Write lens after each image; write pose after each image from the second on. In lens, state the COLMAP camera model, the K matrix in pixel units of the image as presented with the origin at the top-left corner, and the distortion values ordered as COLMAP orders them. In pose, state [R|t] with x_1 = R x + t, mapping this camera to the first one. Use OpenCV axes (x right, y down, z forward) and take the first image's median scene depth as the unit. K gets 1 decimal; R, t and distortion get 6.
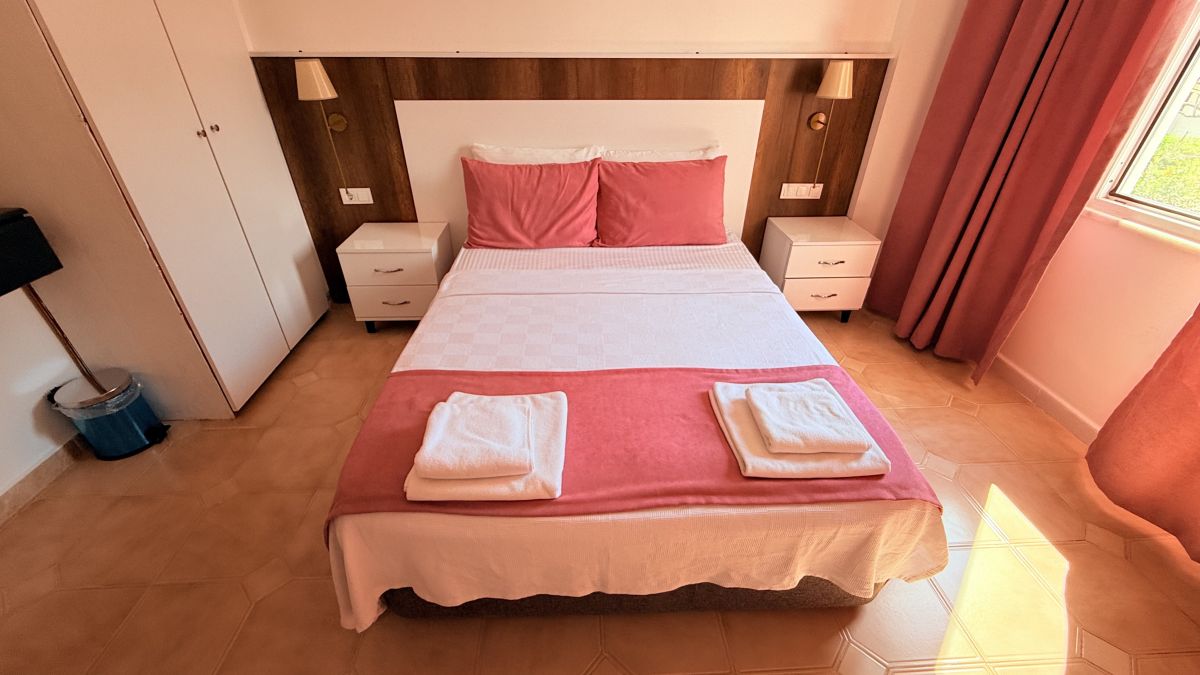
lens RADIAL K [[481.5, 0, 596.2], [0, 481.5, 336.4], [0, 0, 1]] dist [0.000885, 0.000276]
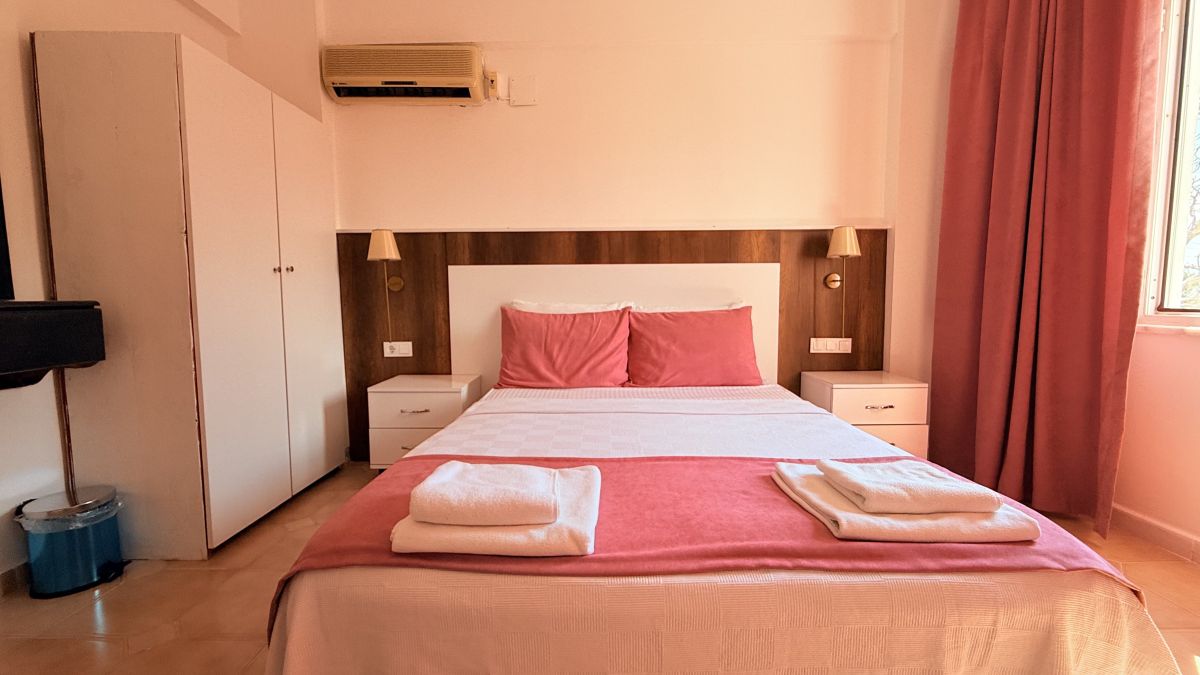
lens RADIAL K [[481.5, 0, 596.2], [0, 481.5, 336.4], [0, 0, 1]] dist [0.000885, 0.000276]
pose [[0.998639, -0.007199, -0.051655, -0.013101], [-0.017262, 0.888977, -0.457626, 0.173159], [0.049214, 0.457895, 0.887643, 0.084697]]
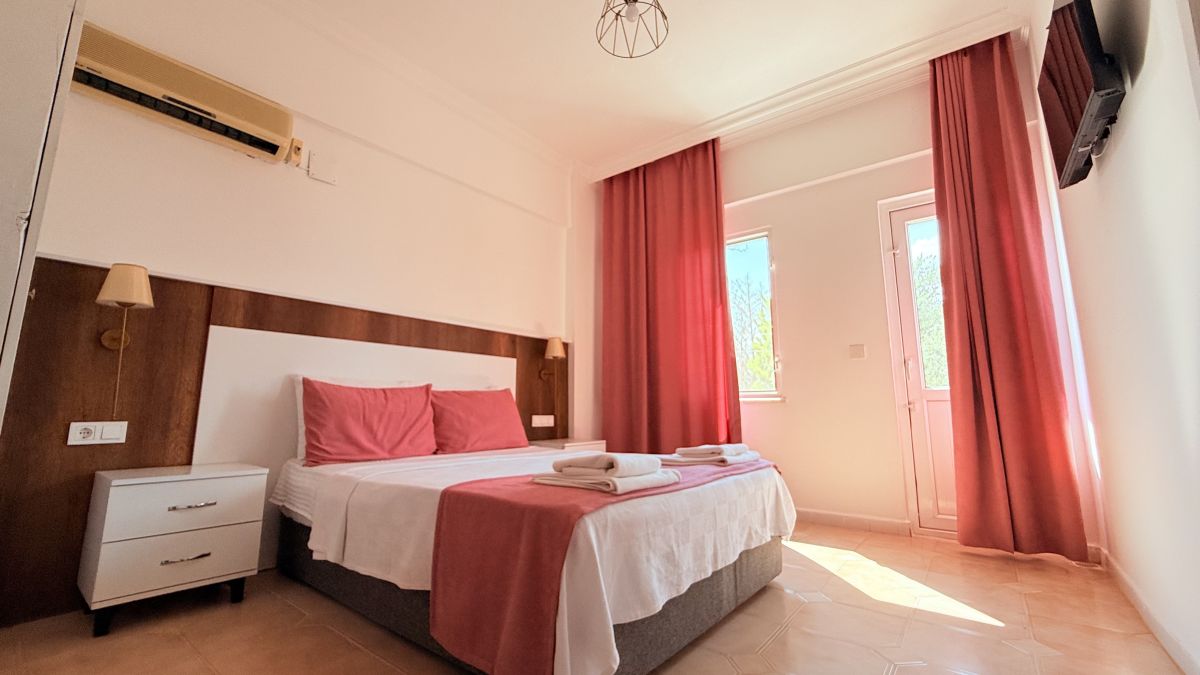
lens RADIAL K [[482.3, 0, 598.6], [0, 482.3, 335.1], [0, 0, 1]] dist [-0.000440, 0.000129]
pose [[0.656262, 0.112014, 0.746173, -0.619468], [0.403001, 0.784014, -0.472136, 0.262331], [-0.637896, 0.610553, 0.469376, 0.102572]]
